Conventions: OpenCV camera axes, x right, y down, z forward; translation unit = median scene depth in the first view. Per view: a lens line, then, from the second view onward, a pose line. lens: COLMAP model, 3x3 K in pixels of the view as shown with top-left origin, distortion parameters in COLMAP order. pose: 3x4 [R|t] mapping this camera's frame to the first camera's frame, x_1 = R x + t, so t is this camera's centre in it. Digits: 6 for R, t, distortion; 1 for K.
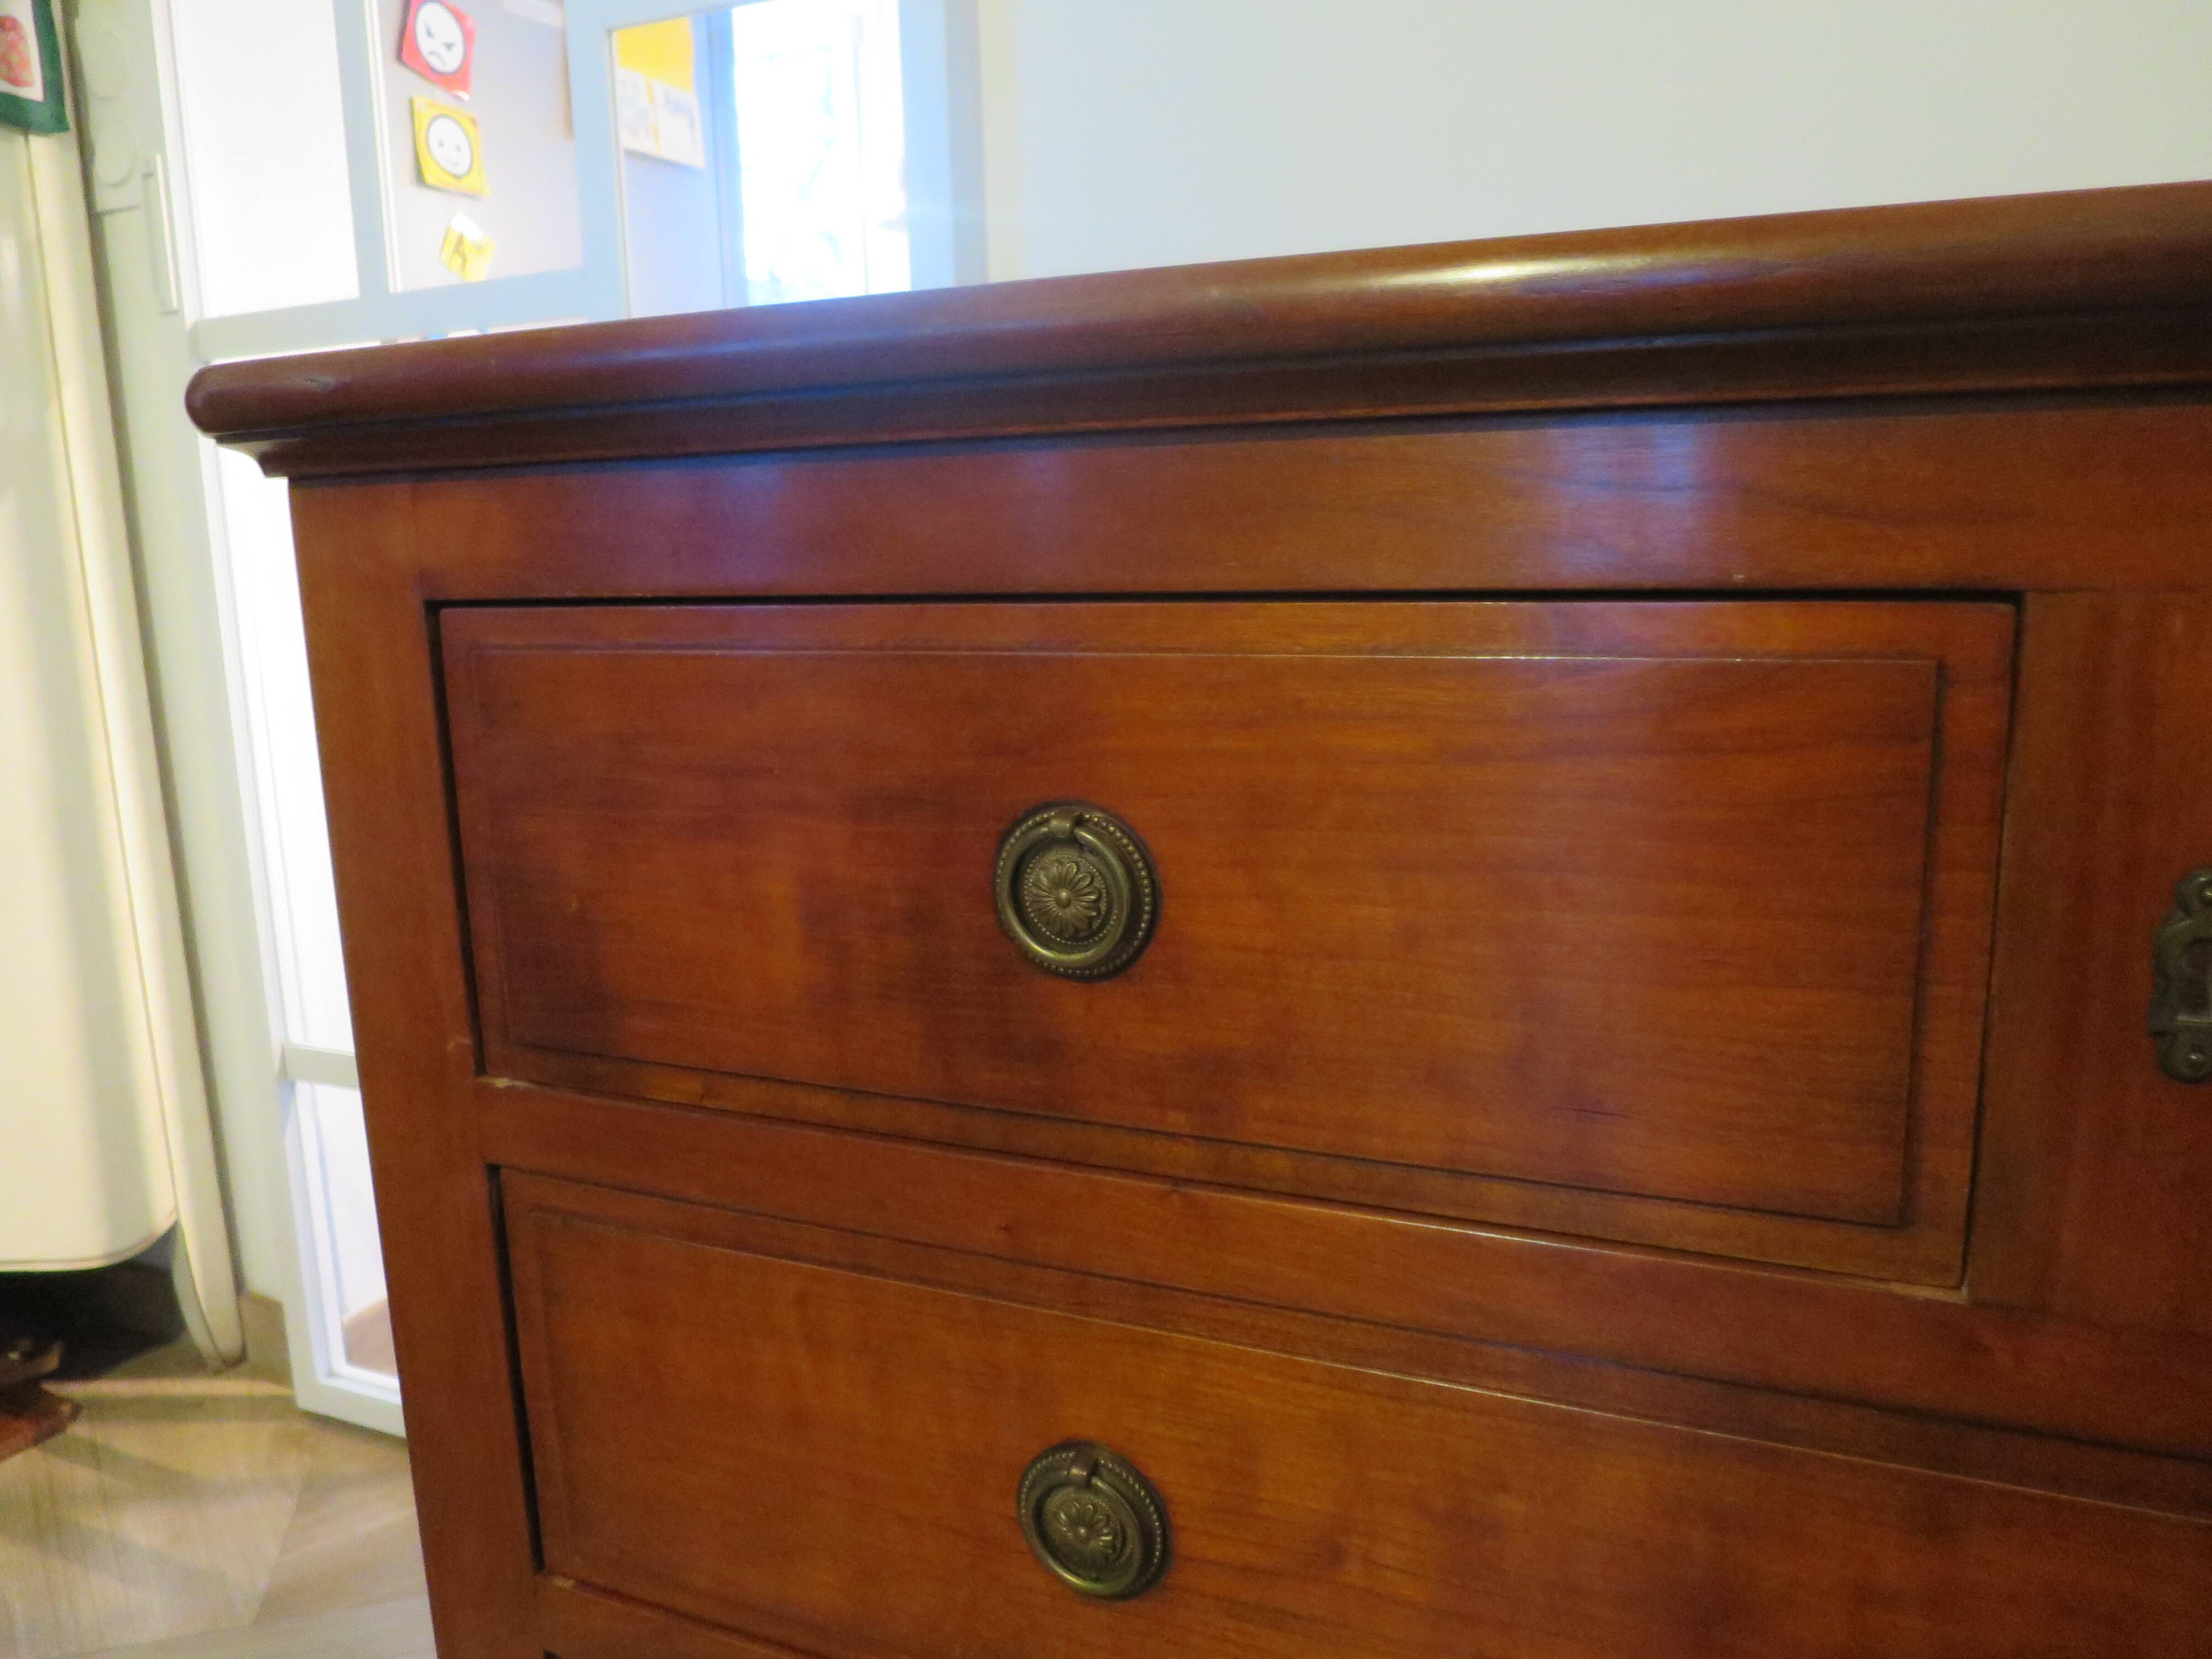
lens RADIAL K [[1599.4, 0, 1102.2], [0, 1599.4, 836.9], [0, 0, 1]] dist [-0.045892, 0.011233]
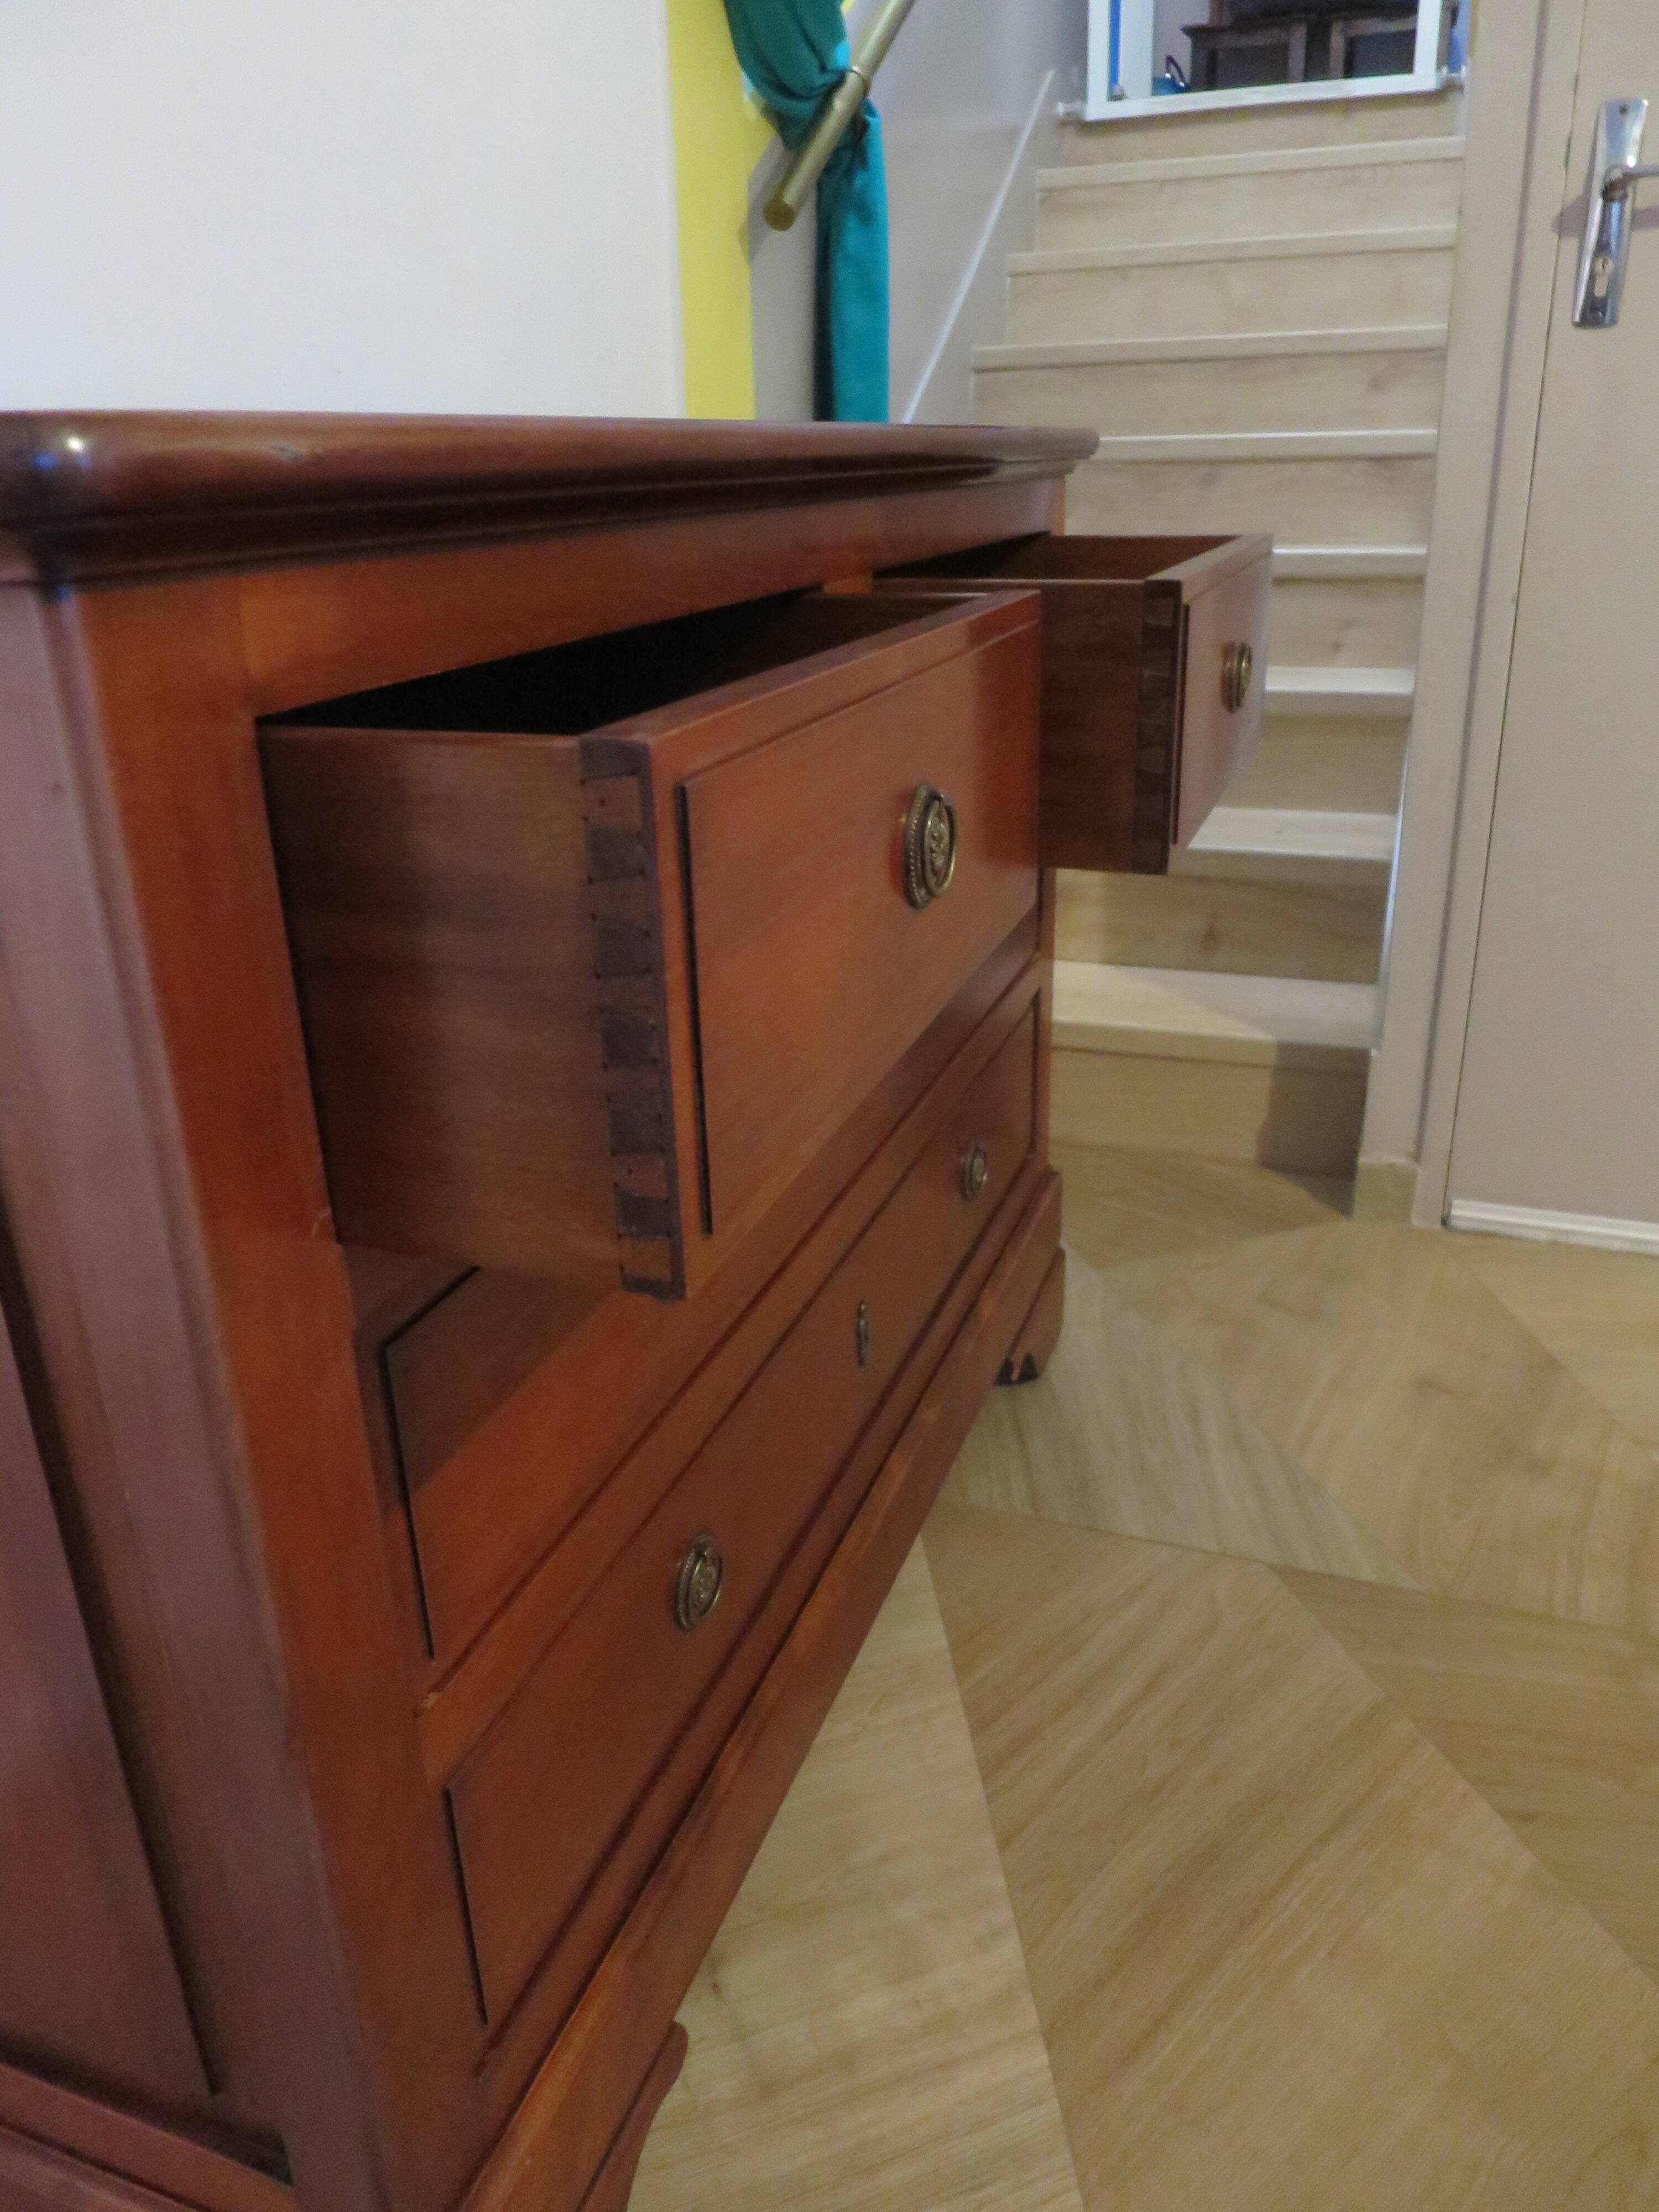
lens RADIAL K [[1599.4, 0, 845.0], [0, 1599.4, 1109.0], [0, 0, 1]] dist [-0.045892, 0.011233]
pose [[-0.063036, -0.357702, 0.931706, -1.312243], [0.213052, 0.907219, 0.362716, -0.200101], [-0.975005, 0.221366, 0.019022, 0.725858]]
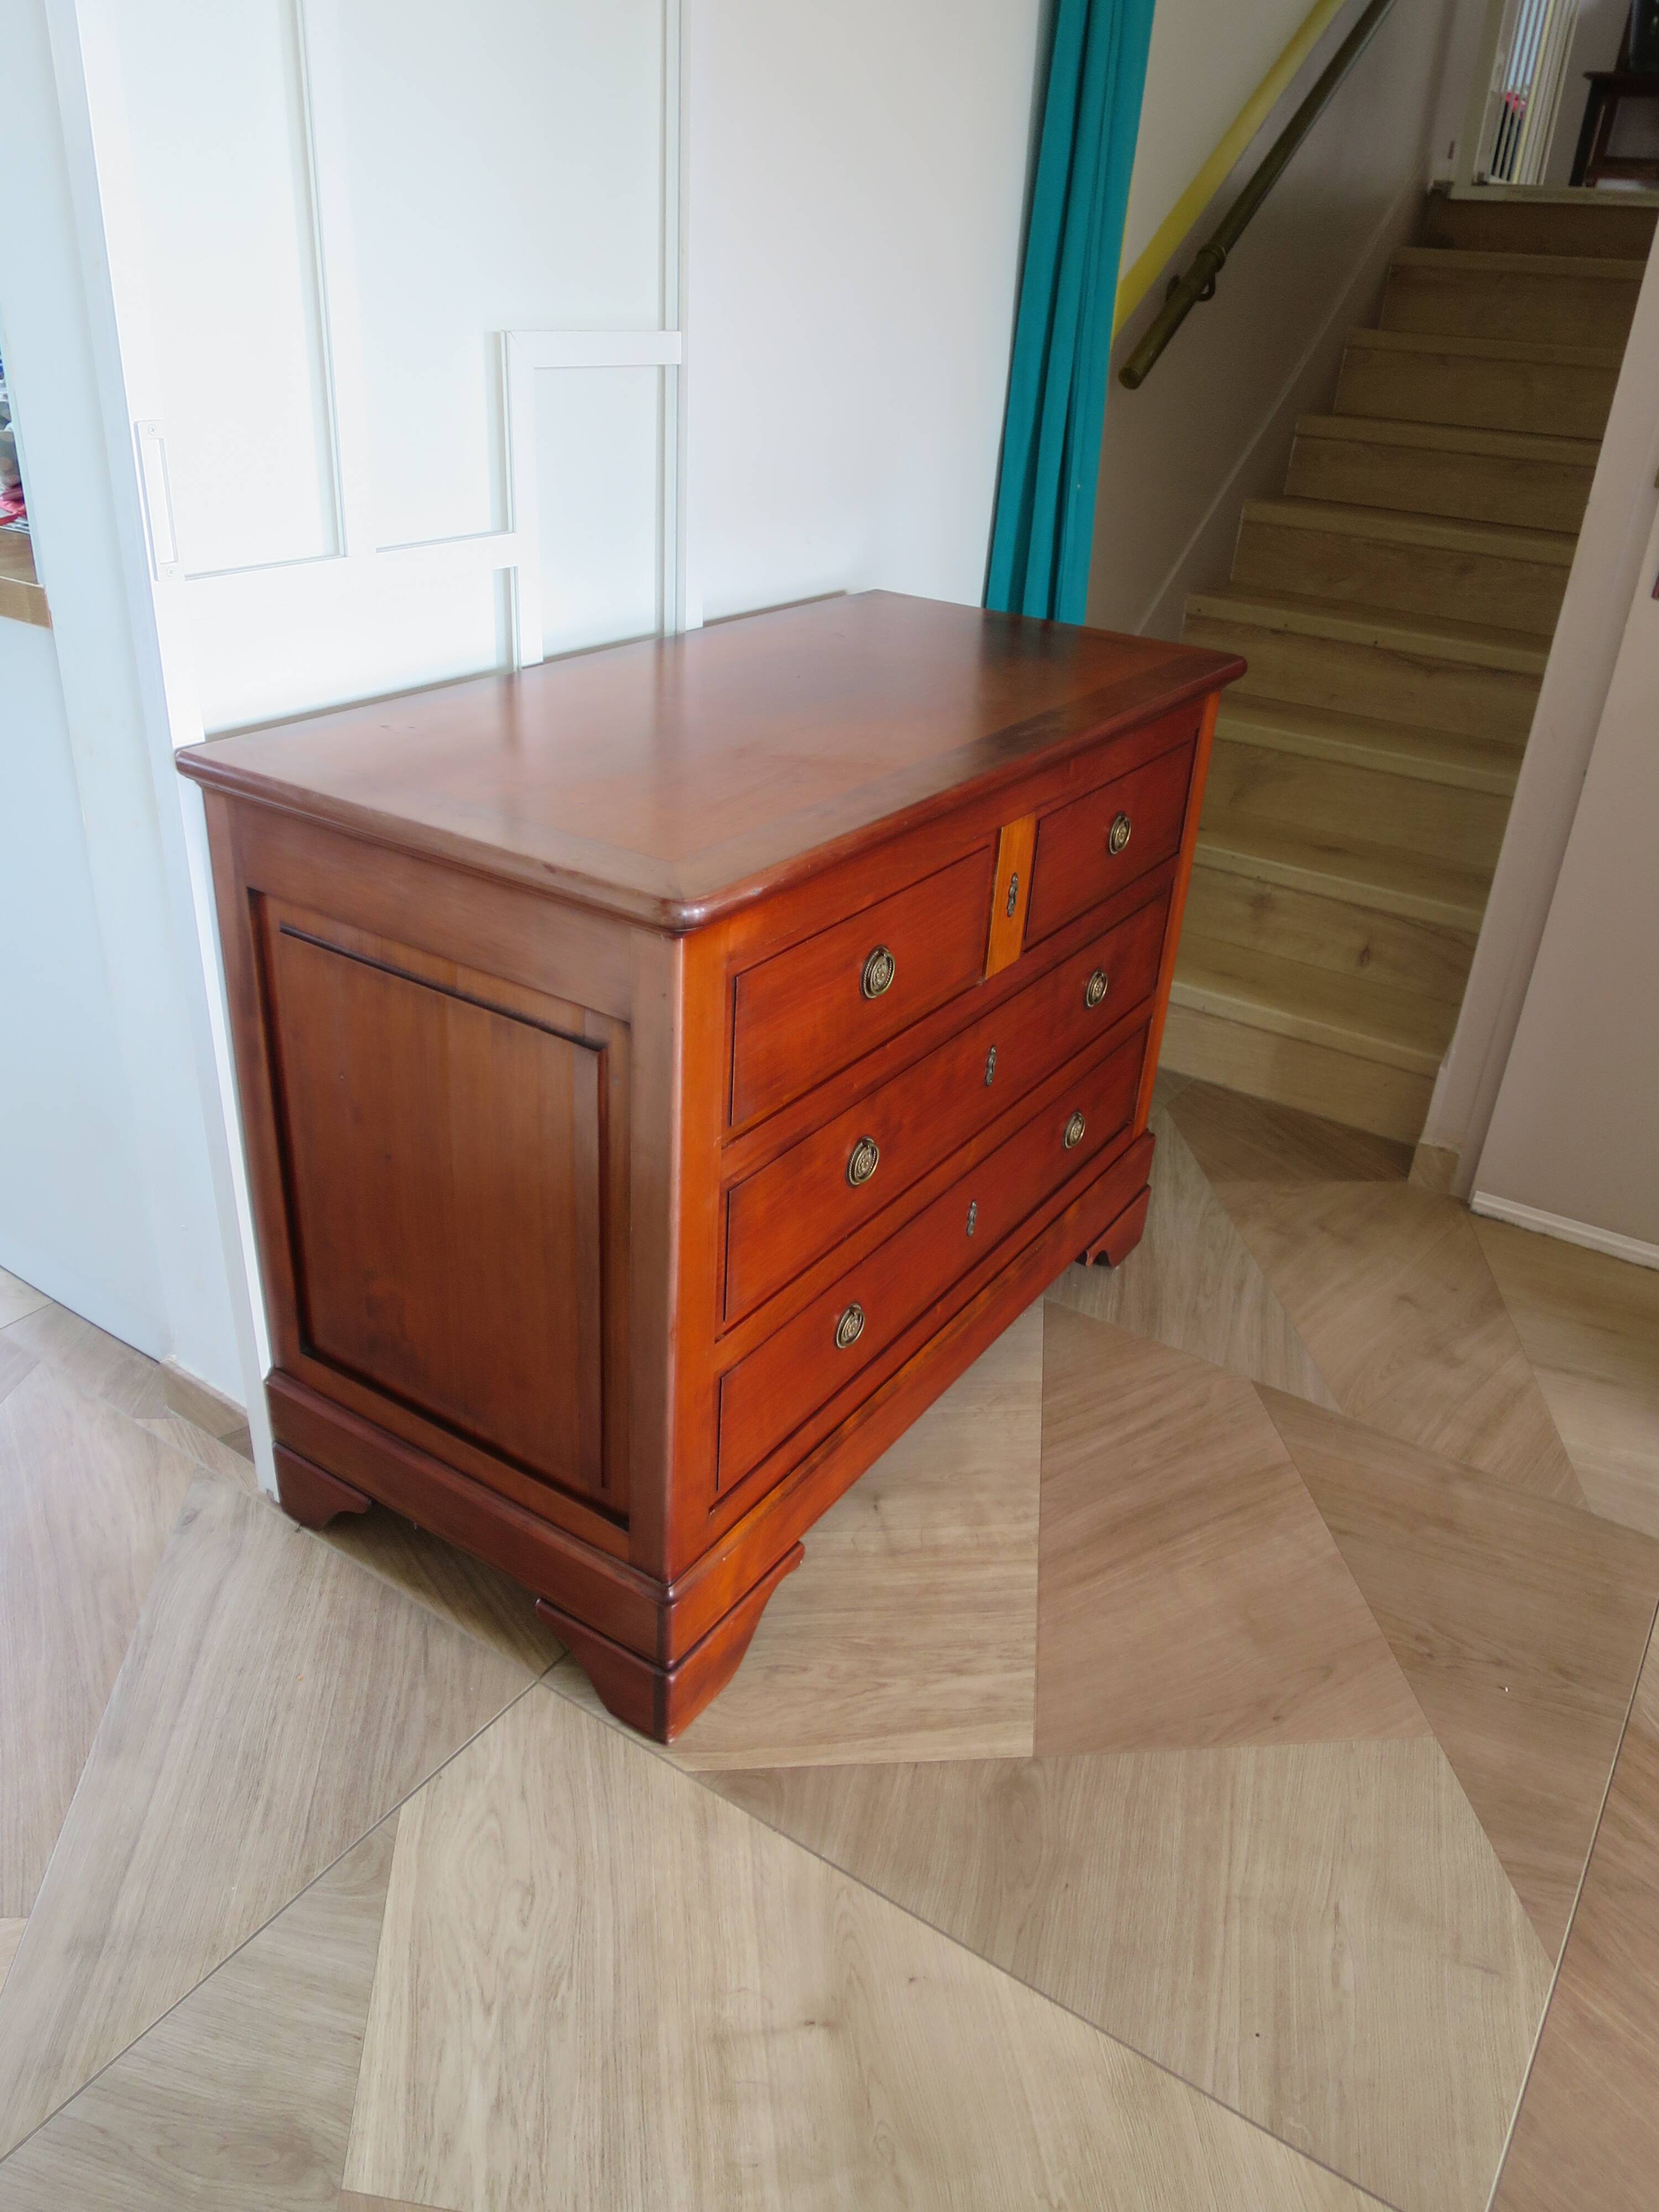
lens RADIAL K [[1599.4, 0, 837.3], [0, 1599.4, 1106.2], [0, 0, 1]] dist [-0.045892, 0.011233]
pose [[0.165705, -0.432735, 0.886161, -2.757468], [0.123310, 0.900623, 0.416740, -0.948044], [-0.978436, 0.040216, 0.202598, 0.457844]]
